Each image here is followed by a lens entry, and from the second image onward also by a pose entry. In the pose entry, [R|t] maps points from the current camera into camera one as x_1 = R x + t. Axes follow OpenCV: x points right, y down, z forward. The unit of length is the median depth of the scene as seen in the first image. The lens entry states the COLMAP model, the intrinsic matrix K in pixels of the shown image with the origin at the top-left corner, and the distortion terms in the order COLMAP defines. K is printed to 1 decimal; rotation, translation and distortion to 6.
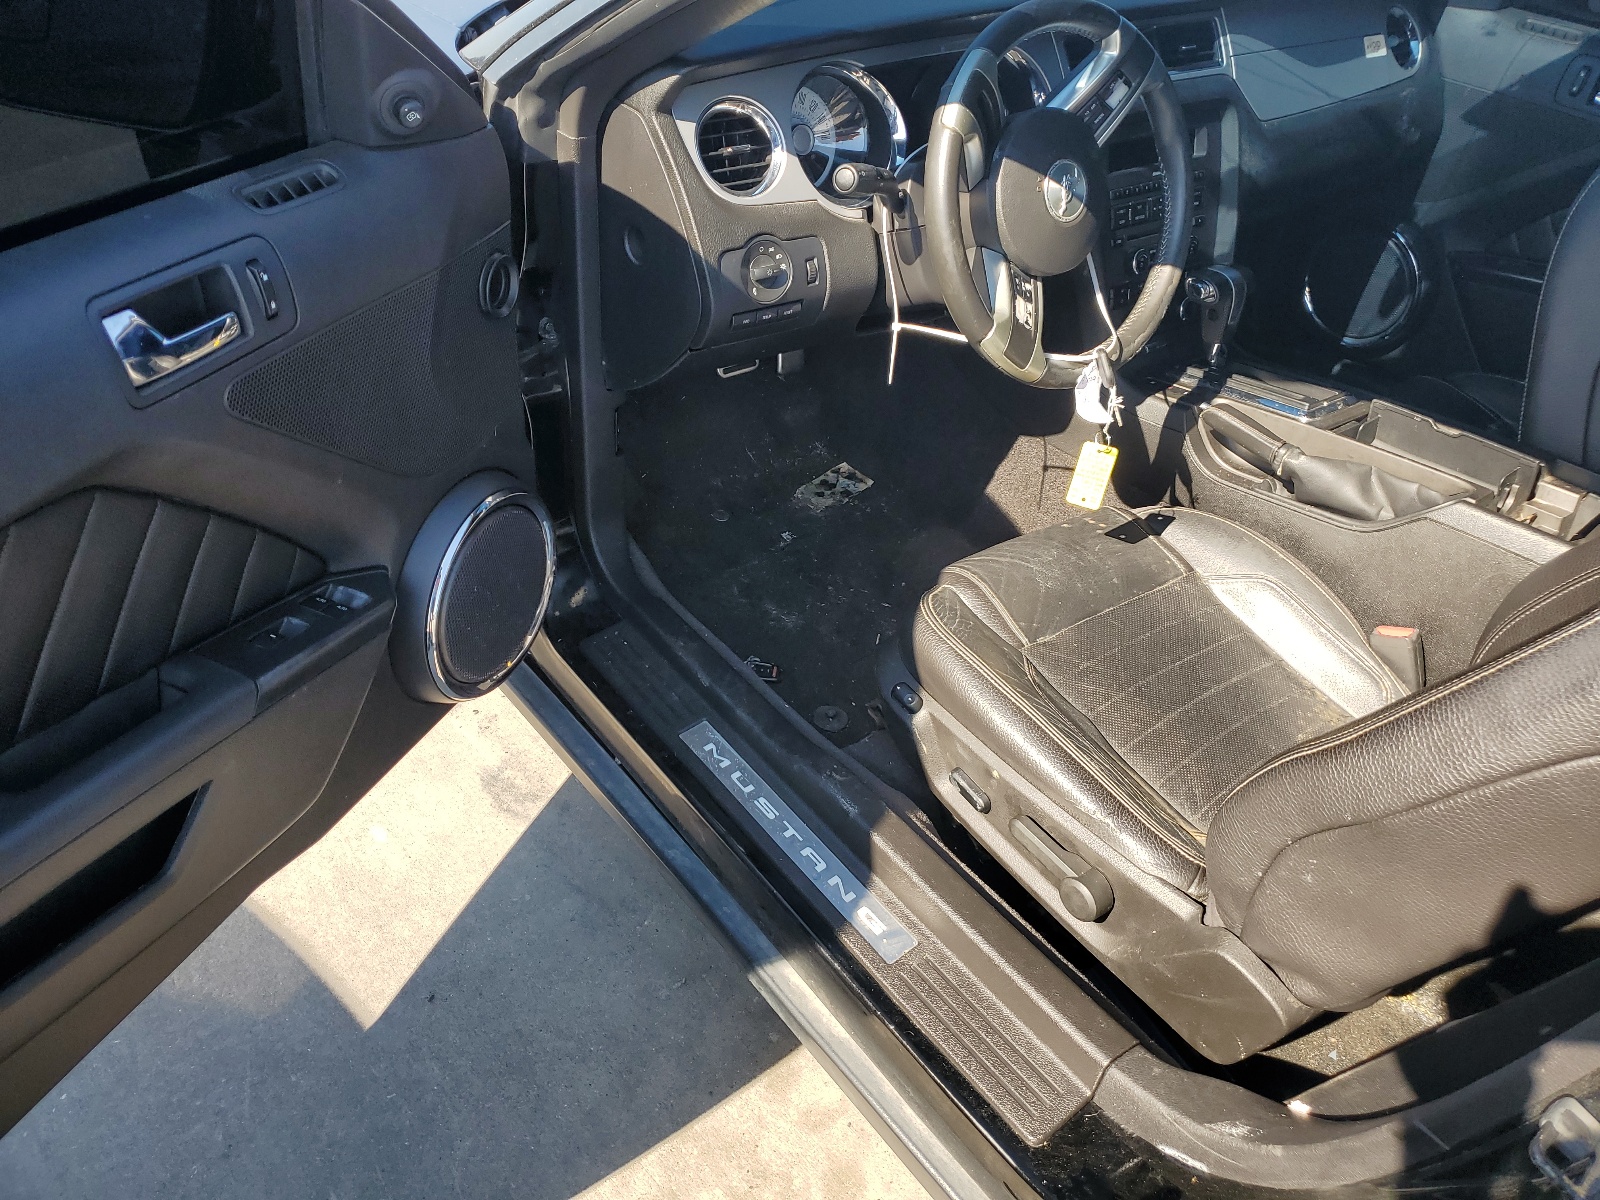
lens RADIAL K [[1202.3, 0, 800.0], [0, 1202.3, 600.0], [0, 0, 1]] dist [0.042222, 0.000864]
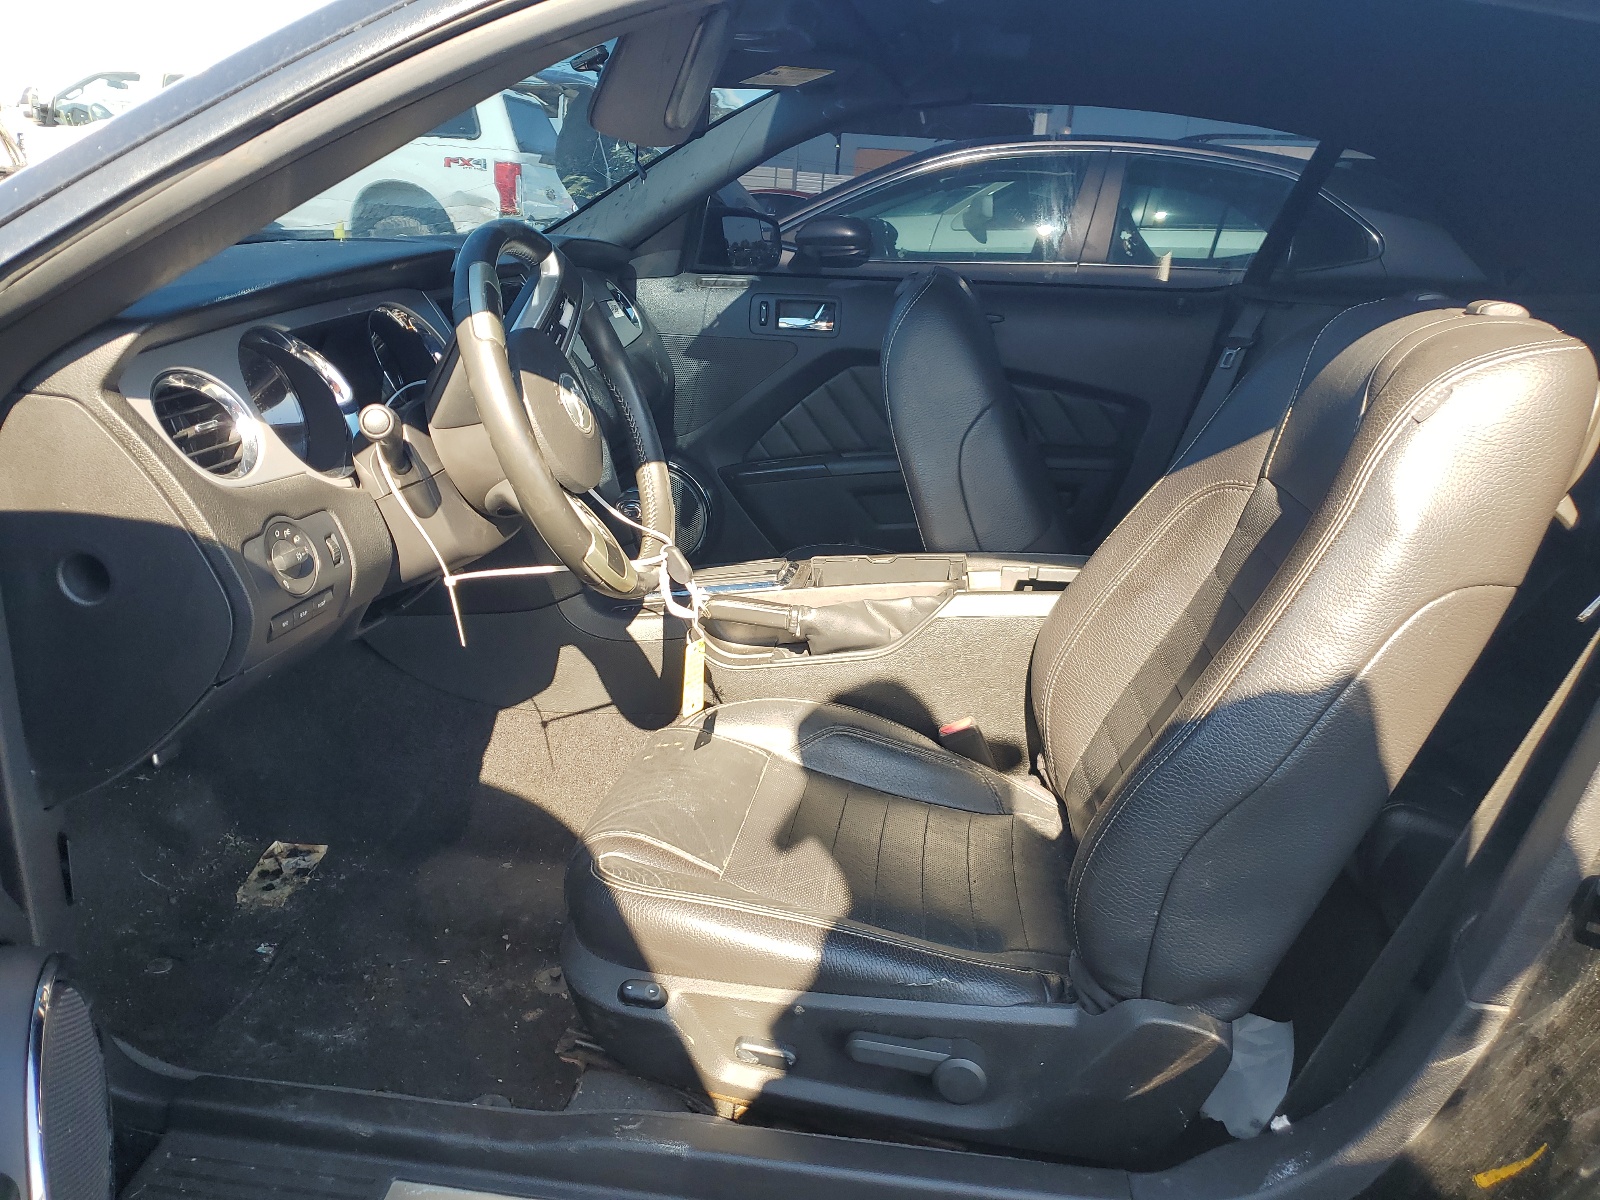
lens RADIAL K [[1241.2, 0, 800.0], [0, 1241.2, 573.5], [0, 0, 1]] dist [0.051247, 0.001229]
pose [[0.722581, -0.265369, 0.638323, -0.300833], [0.446830, 0.883854, -0.138368, -0.004137], [-0.527466, 0.385204, 0.757230, 0.209115]]
